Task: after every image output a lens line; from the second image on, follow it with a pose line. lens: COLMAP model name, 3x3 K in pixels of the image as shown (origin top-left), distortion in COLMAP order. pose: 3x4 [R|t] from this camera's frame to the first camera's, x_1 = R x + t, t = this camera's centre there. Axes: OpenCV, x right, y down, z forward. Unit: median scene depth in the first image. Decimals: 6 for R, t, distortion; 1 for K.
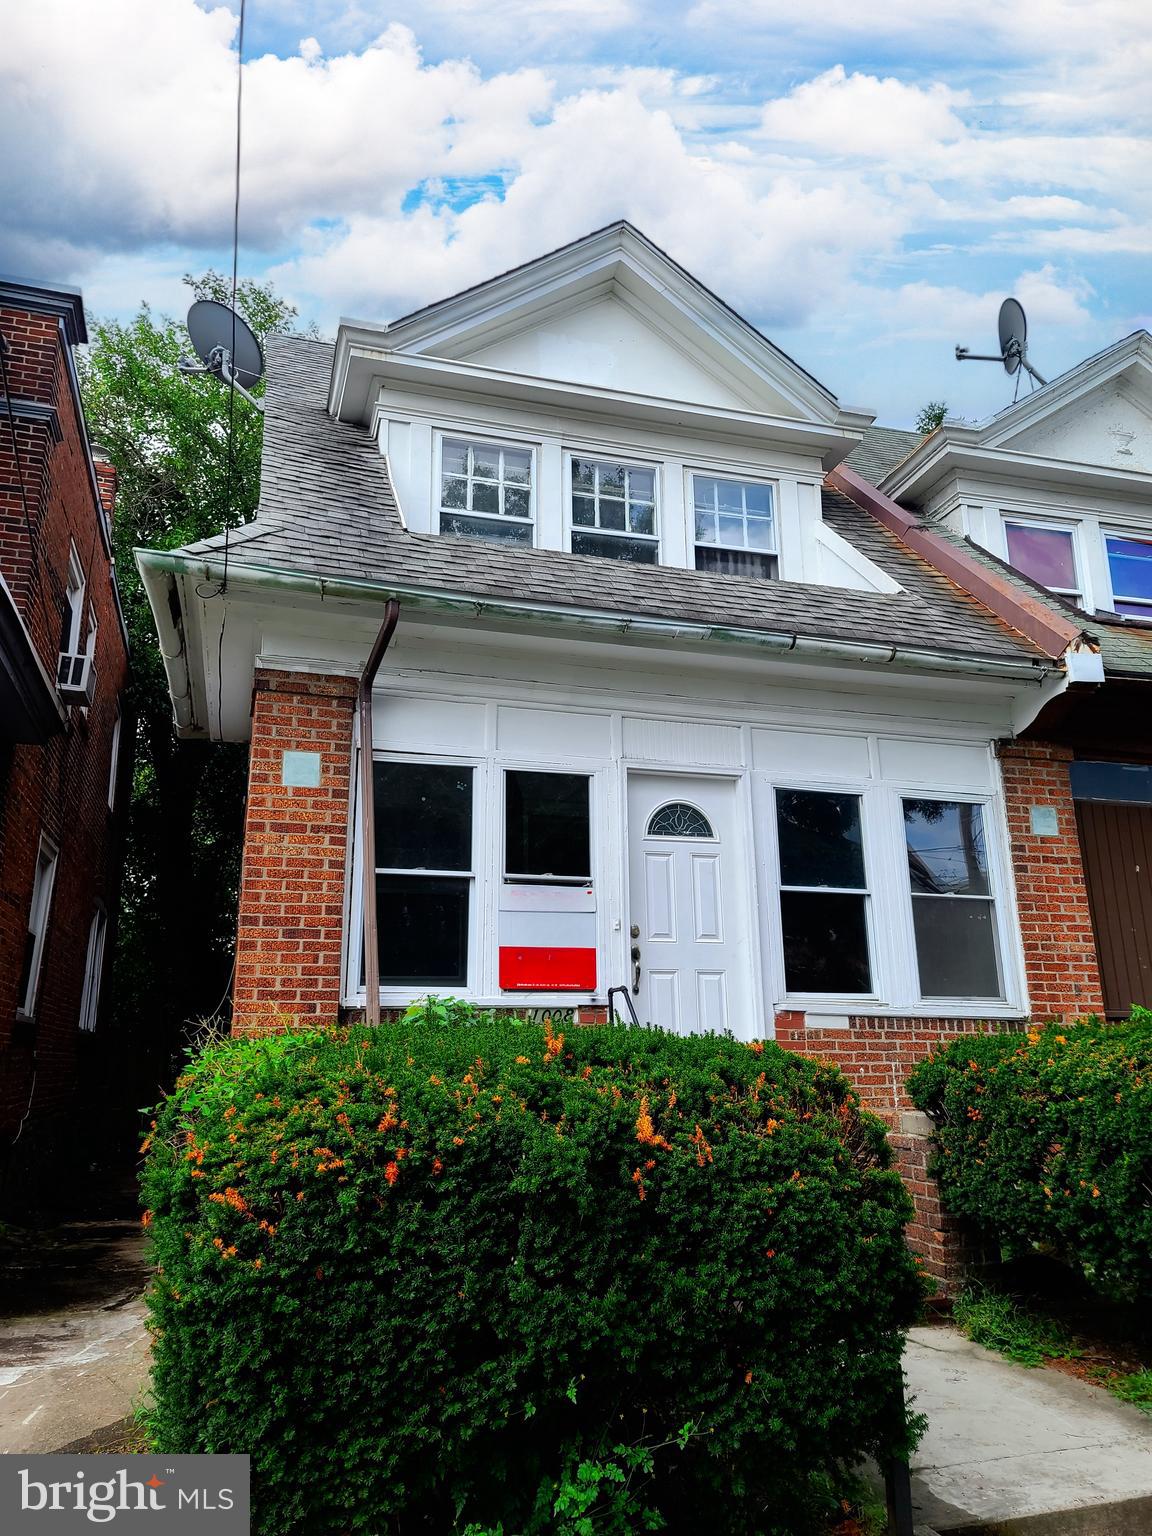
lens RADIAL K [[1136.0, 0, 576.0], [0, 1136.0, 768.0], [0, 0, 1]] dist [0.079433, -0.012296]
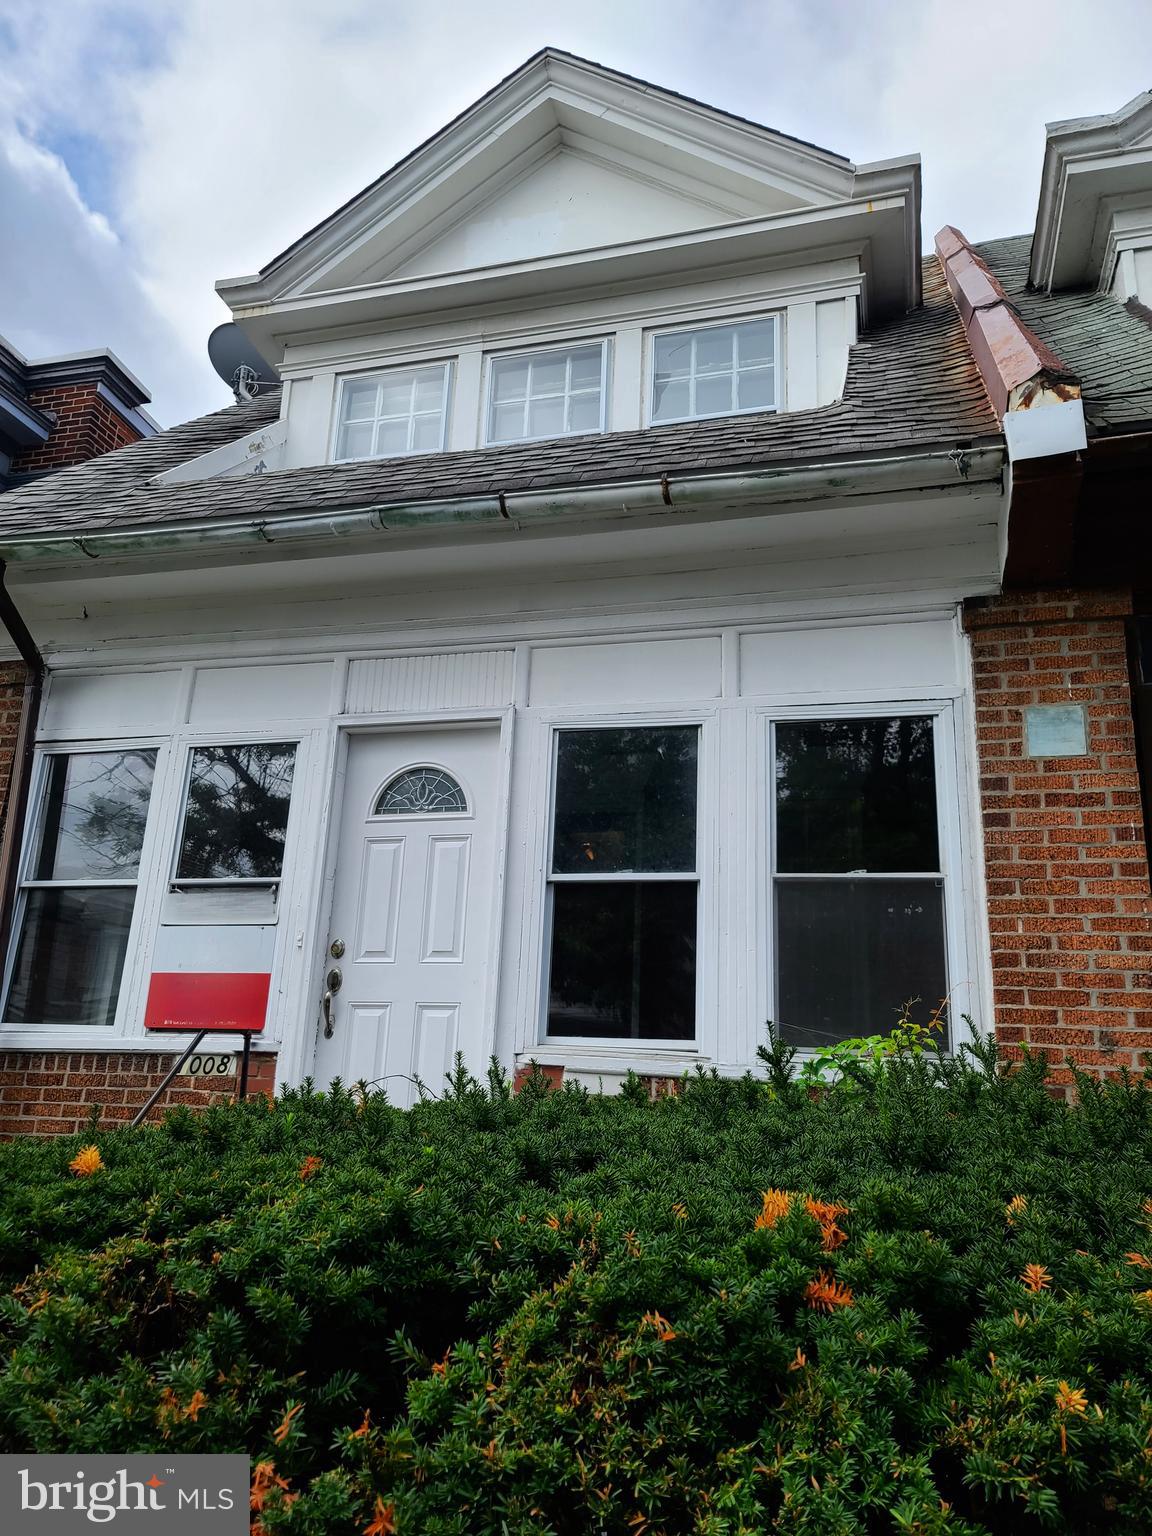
lens RADIAL K [[1138.9, 0, 582.7], [0, 1138.9, 771.9], [0, 0, 1]] dist [0.071009, 0.004457]
pose [[0.837142, -0.110666, -0.535674, 0.558697], [0.085604, 0.993759, -0.071521, 0.093631], [0.540246, 0.014018, 0.841391, 0.457378]]
